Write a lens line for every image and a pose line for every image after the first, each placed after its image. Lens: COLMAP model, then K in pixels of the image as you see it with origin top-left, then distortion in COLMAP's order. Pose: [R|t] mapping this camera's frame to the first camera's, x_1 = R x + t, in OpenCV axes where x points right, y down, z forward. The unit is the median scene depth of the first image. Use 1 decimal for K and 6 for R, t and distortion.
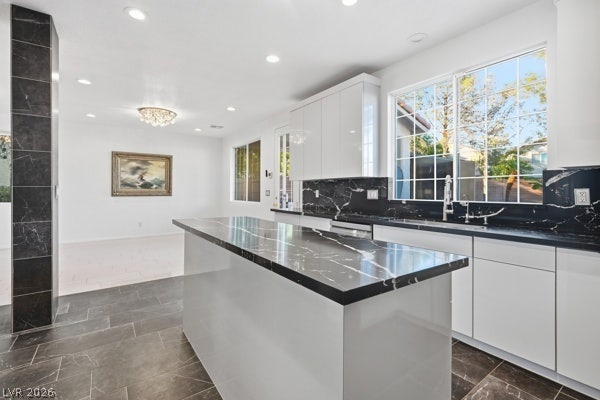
lens RADIAL K [[275.7, 0, 300.3], [0, 275.7, 190.5], [0, 0, 1]] dist [0.000161, -0.000012]
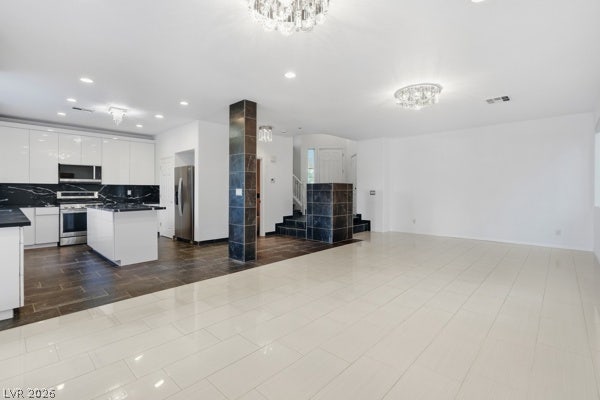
lens RADIAL K [[275.7, 0, 300.3], [0, 275.7, 190.5], [0, 0, 1]] dist [0.000161, -0.000012]
pose [[-0.979433, -0.003403, -0.201741, -0.628968], [-0.002422, 0.999984, -0.005107, 0.001043], [0.201756, -0.004514, -0.979425, 1.934299]]
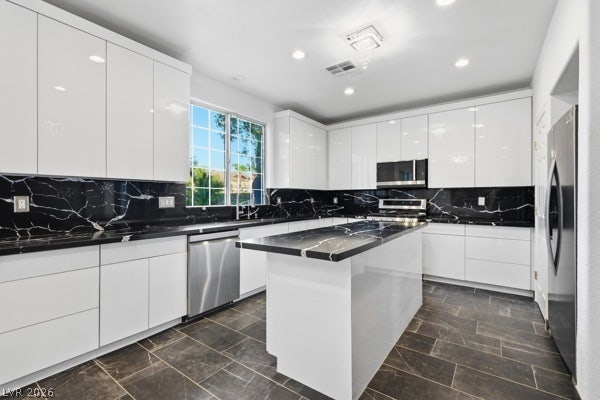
lens RADIAL K [[270.1, 0, 298.1], [0, 270.1, 198.1], [0, 0, 1]] dist [-0.000154, 0.000026]
pose [[-0.323693, -0.003426, 0.946156, -0.599821], [-0.005522, 0.999983, 0.001732, -0.001942], [-0.946146, -0.004664, -0.323707, 0.808785]]
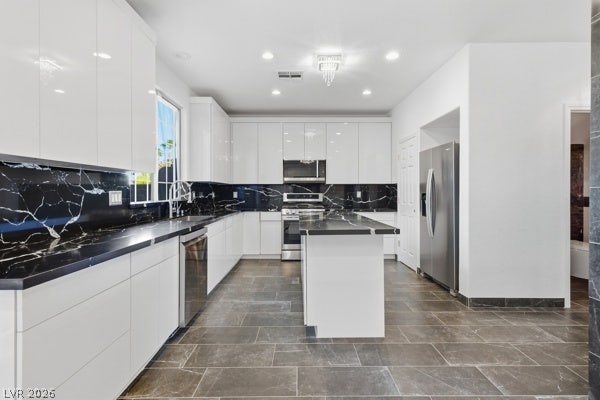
lens RADIAL K [[294.9, 0, 300.5], [0, 294.9, 194.0], [0, 0, 1]] dist [0.000374, -0.000228]
pose [[-0.820102, -0.005639, 0.572189, -0.463577], [-0.003668, 0.999983, 0.004599, 0.000188], [-0.572205, 0.001673, -0.820109, 1.210798]]
